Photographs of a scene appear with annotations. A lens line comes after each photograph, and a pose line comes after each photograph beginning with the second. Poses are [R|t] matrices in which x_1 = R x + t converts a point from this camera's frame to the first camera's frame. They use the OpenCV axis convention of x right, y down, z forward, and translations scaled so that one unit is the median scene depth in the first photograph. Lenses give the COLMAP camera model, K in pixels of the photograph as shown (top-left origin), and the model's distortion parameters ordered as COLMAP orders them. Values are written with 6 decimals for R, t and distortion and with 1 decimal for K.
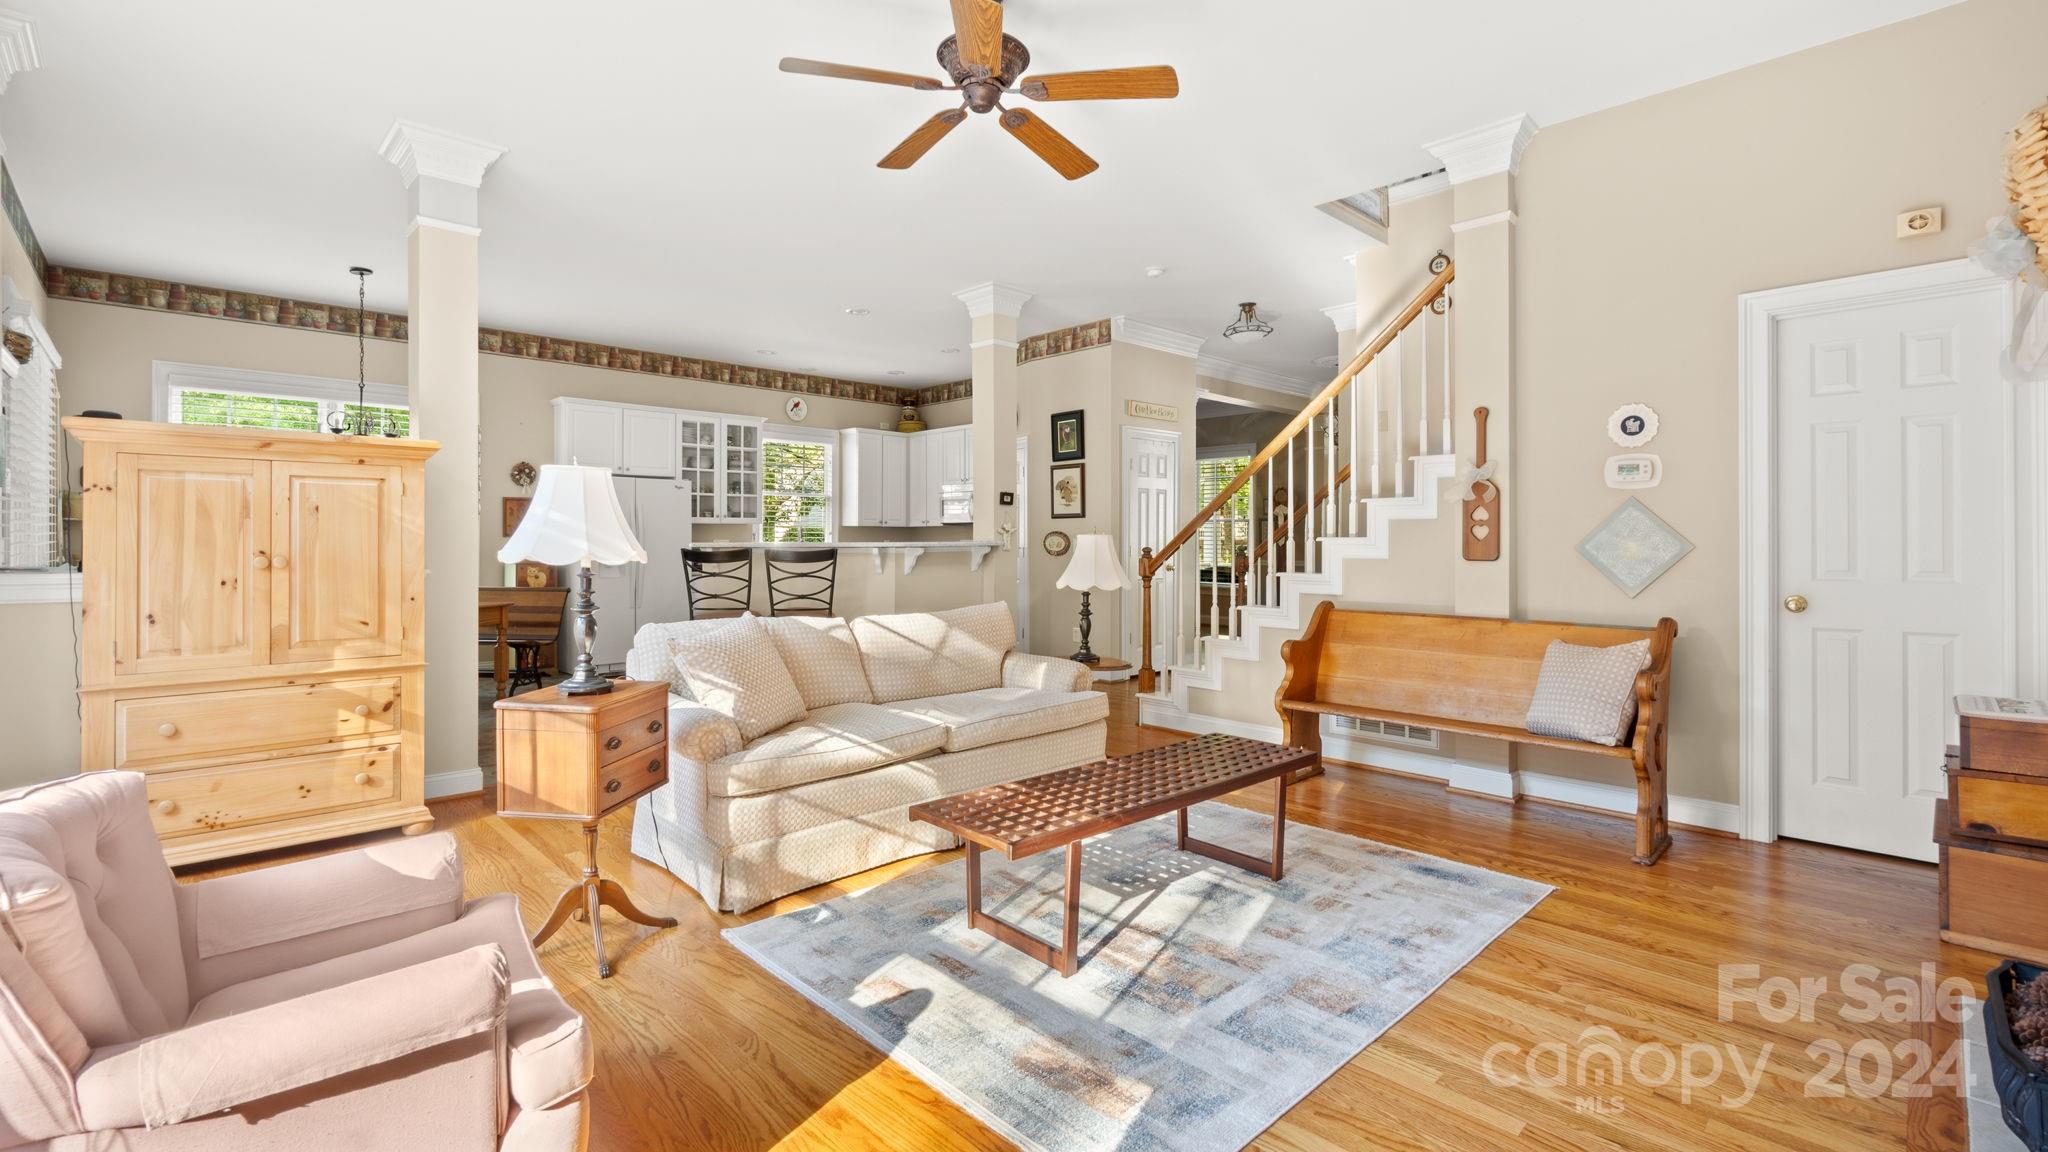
lens RADIAL K [[897.5, 0, 1027.5], [0, 897.5, 546.2], [0, 0, 1]] dist [0.000124, -0.000110]
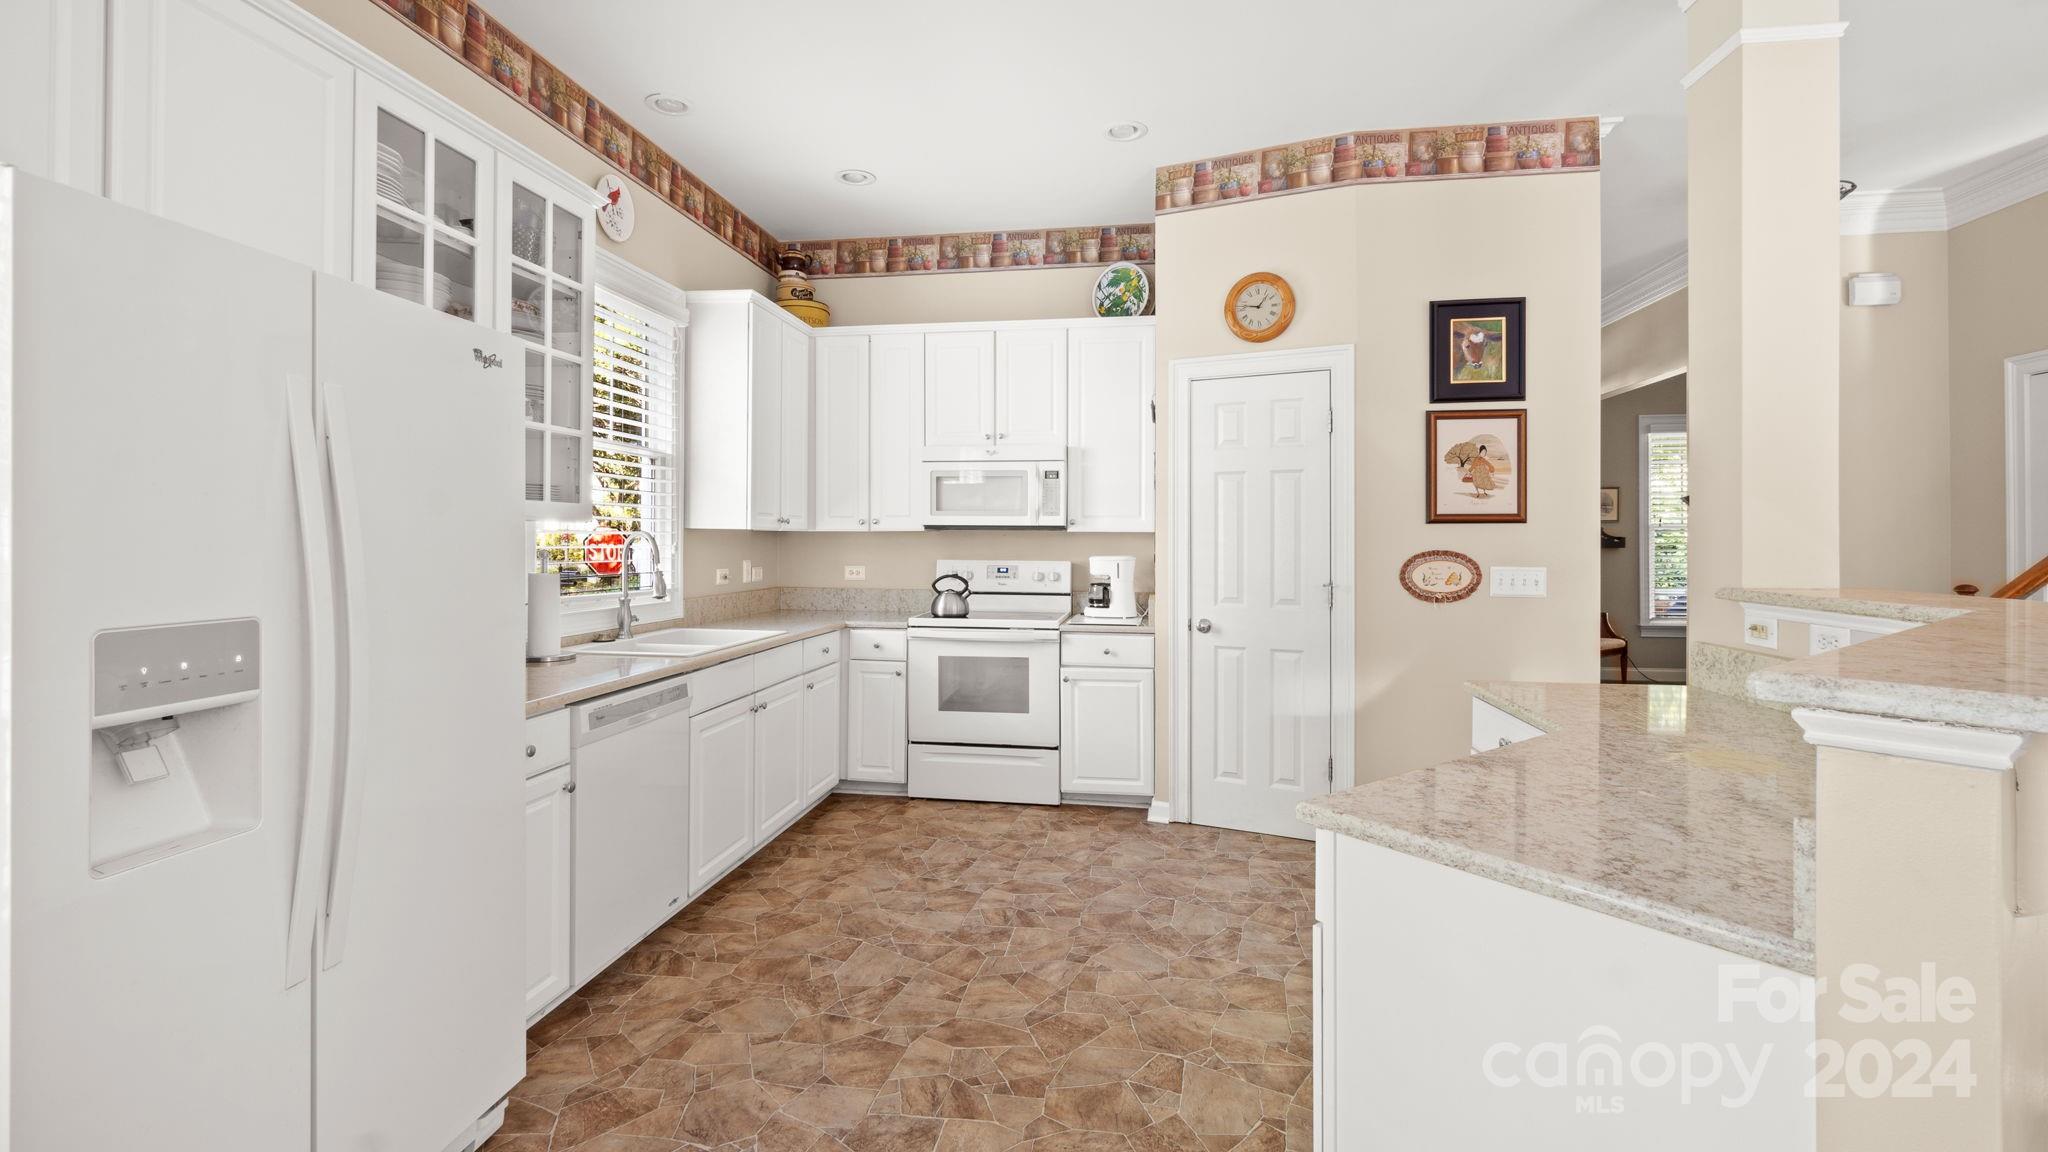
lens RADIAL K [[894.3, 0, 1029.7], [0, 894.3, 546.3], [0, 0, 1]] dist [0.000246, -0.000102]
pose [[0.796162, -0.000771, 0.605084, -0.391303], [0.001622, 0.999998, -0.000860, -0.017057], [-0.605082, 0.001666, 0.796161, 0.694005]]
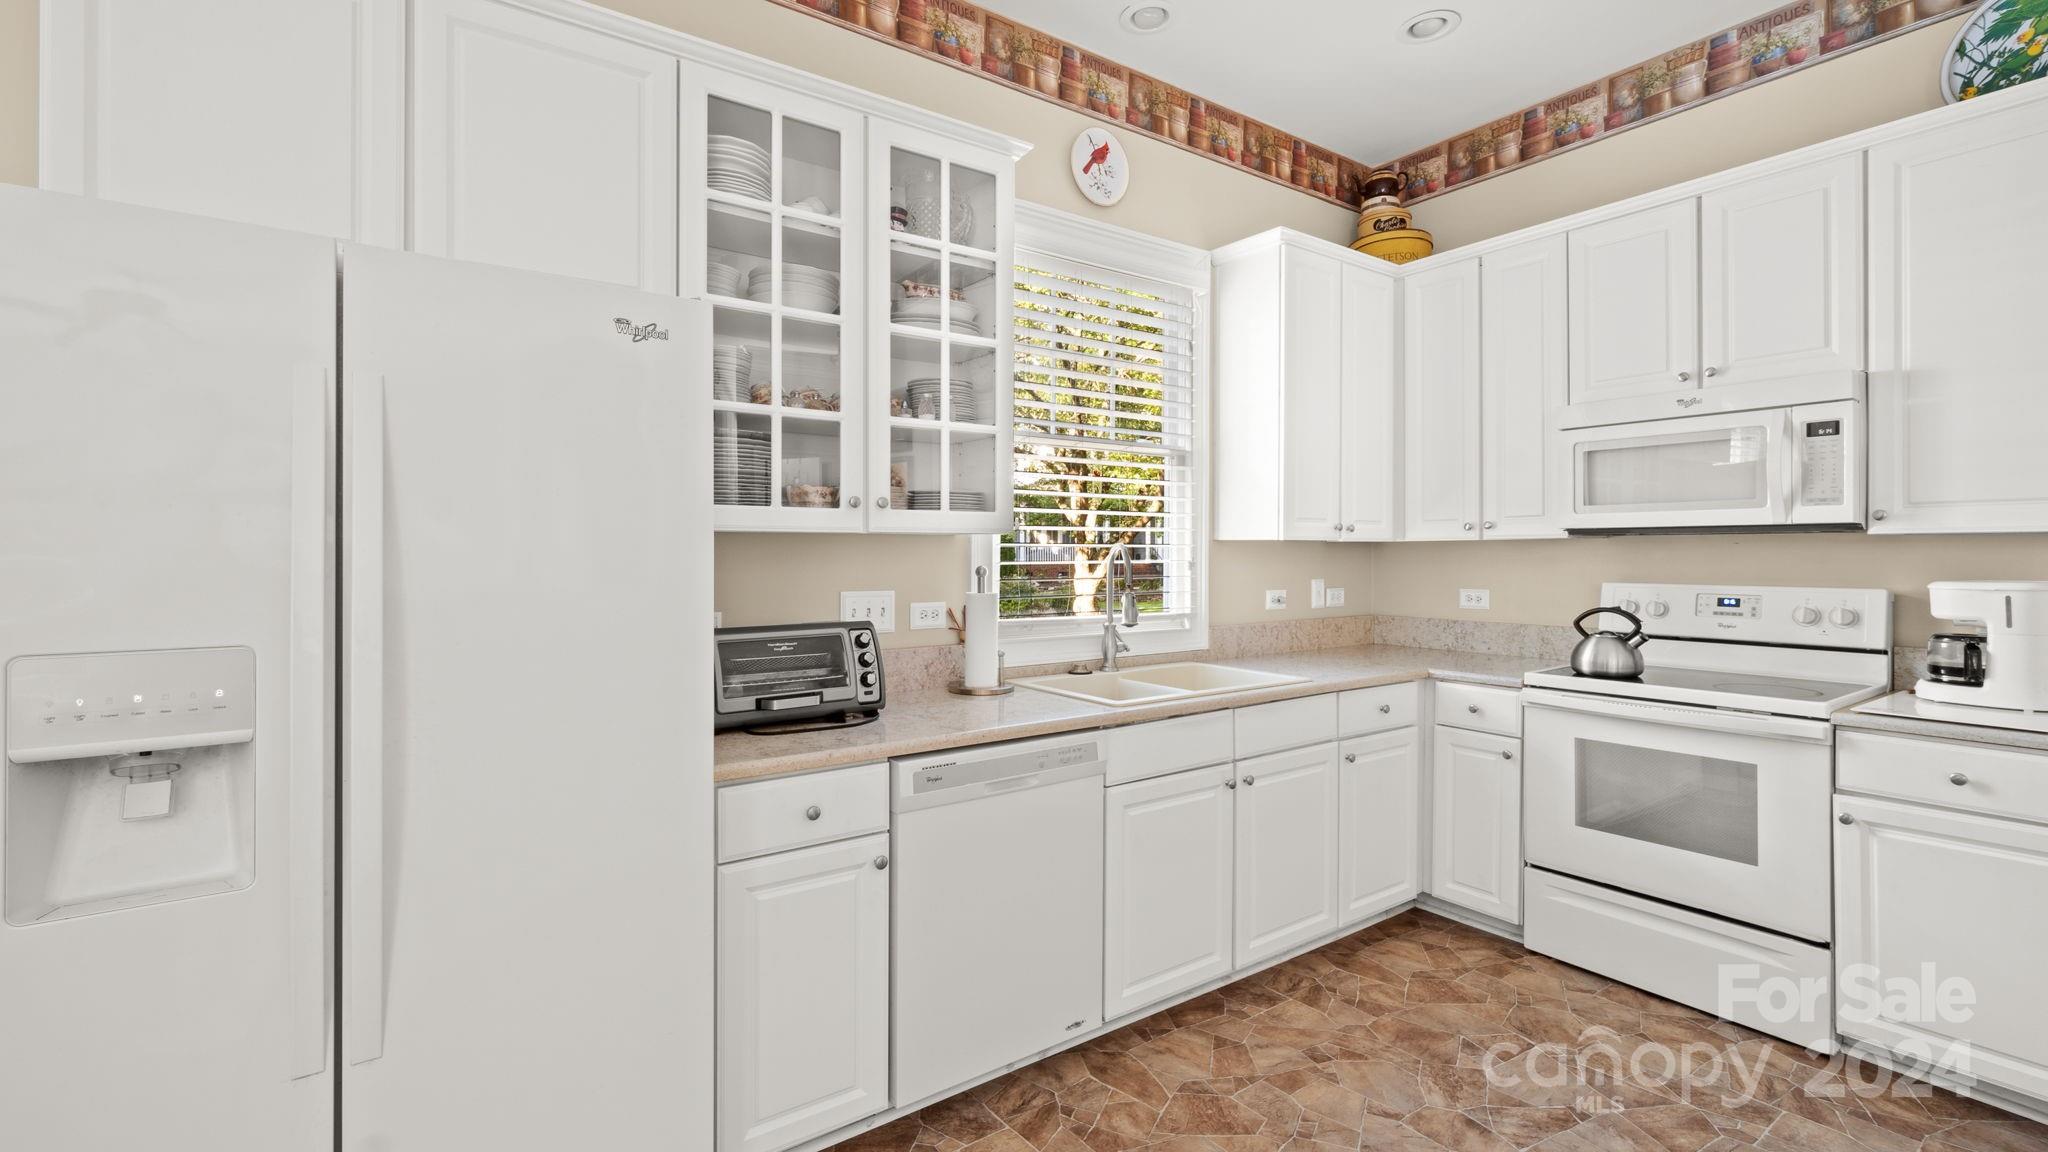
lens RADIAL K [[899.9, 0, 1018.2], [0, 899.9, 558.9], [0, 0, 1]] dist [-0.003796, 0.000784]
pose [[0.986793, -0.002192, -0.161972, -0.267940], [0.001480, 0.999989, -0.004517, -0.017459], [0.161980, 0.004218, 0.986785, 0.783738]]
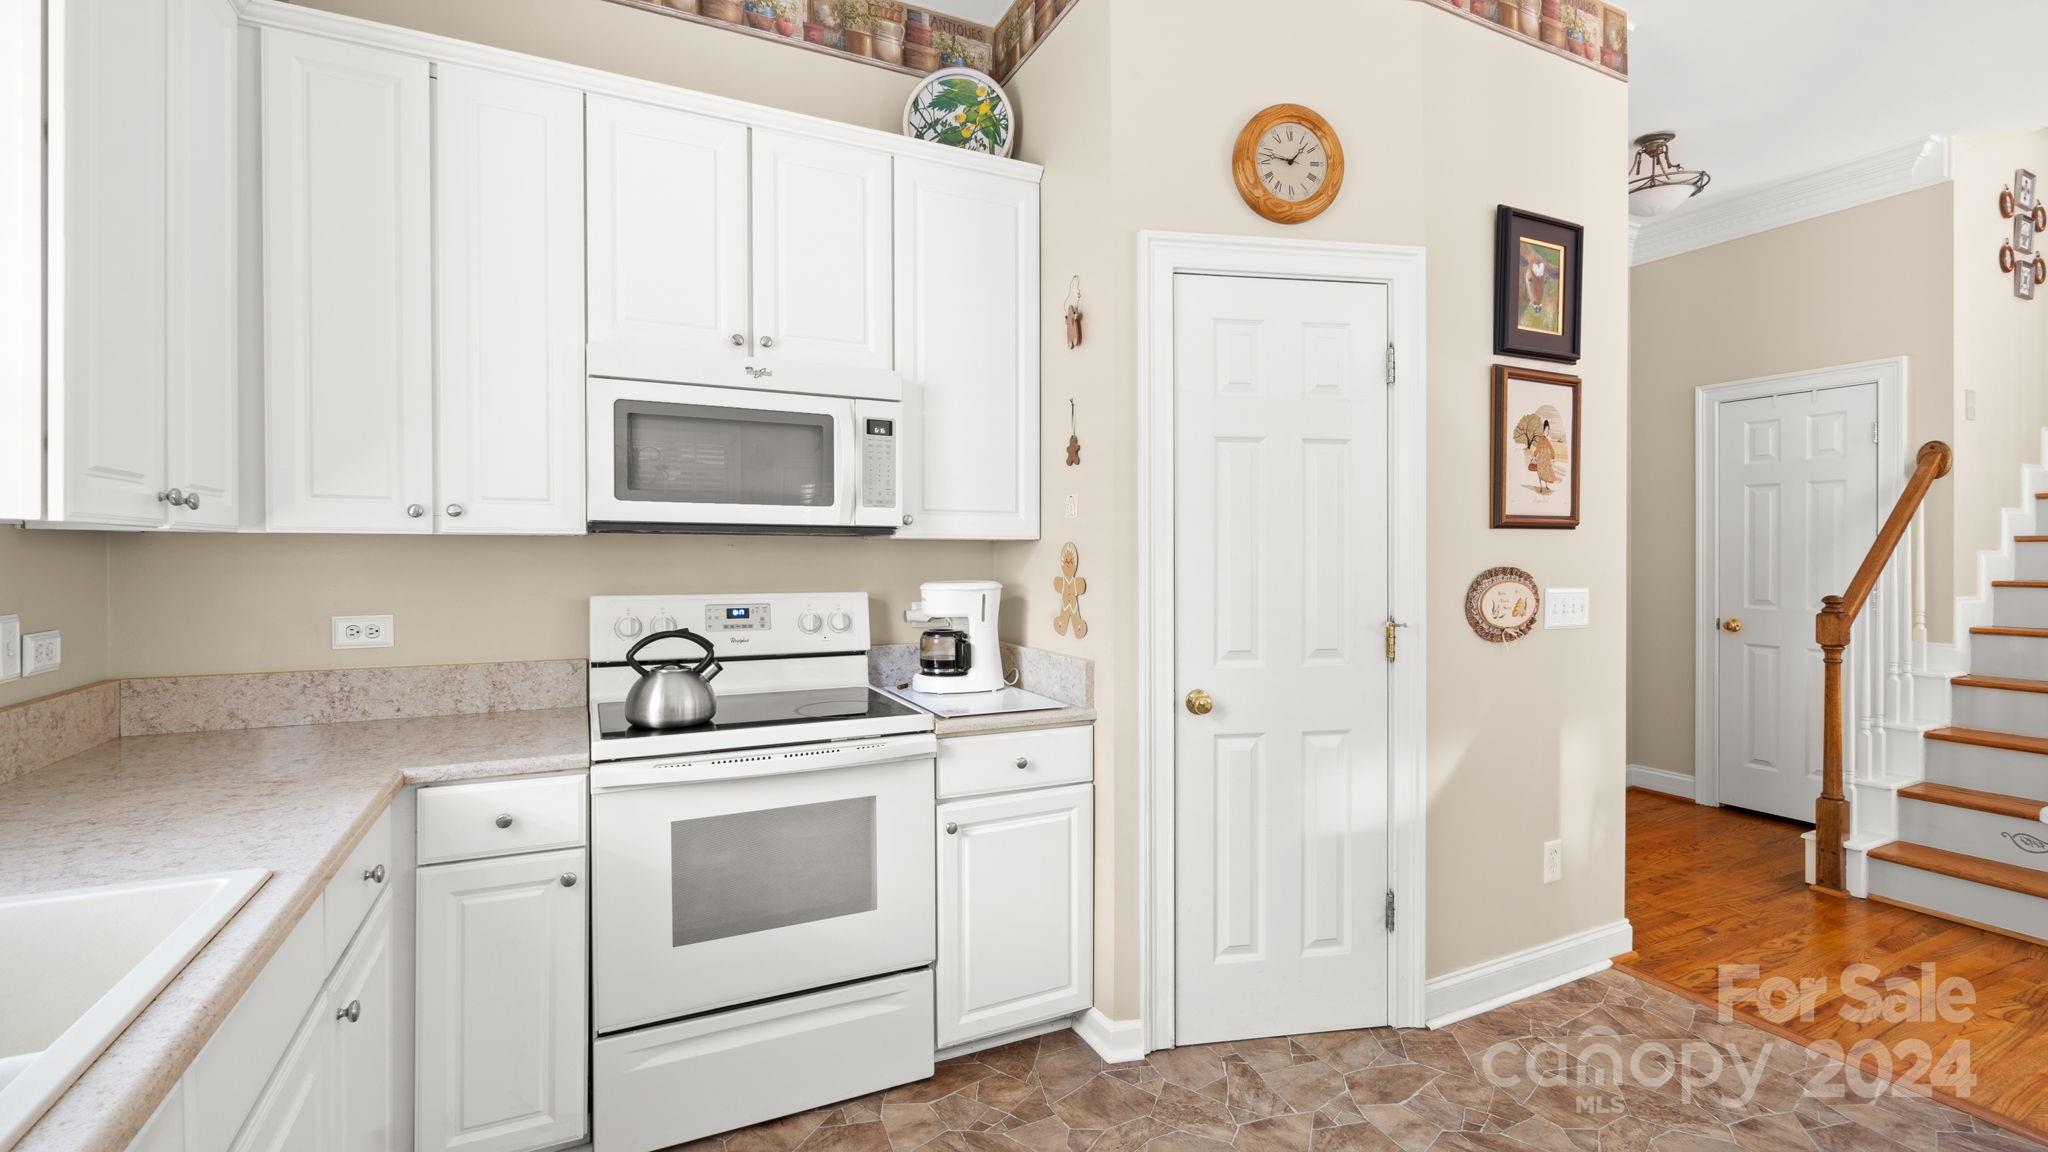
lens RADIAL K [[881.9, 0, 1014.8], [0, 881.9, 563.3], [0, 0, 1]] dist [-0.001898, 0.000411]
pose [[0.309532, -0.009779, 0.950839, -0.304663], [0.008067, 0.999938, 0.007658, -0.020001], [-0.950855, 0.005300, 0.309592, 0.983610]]
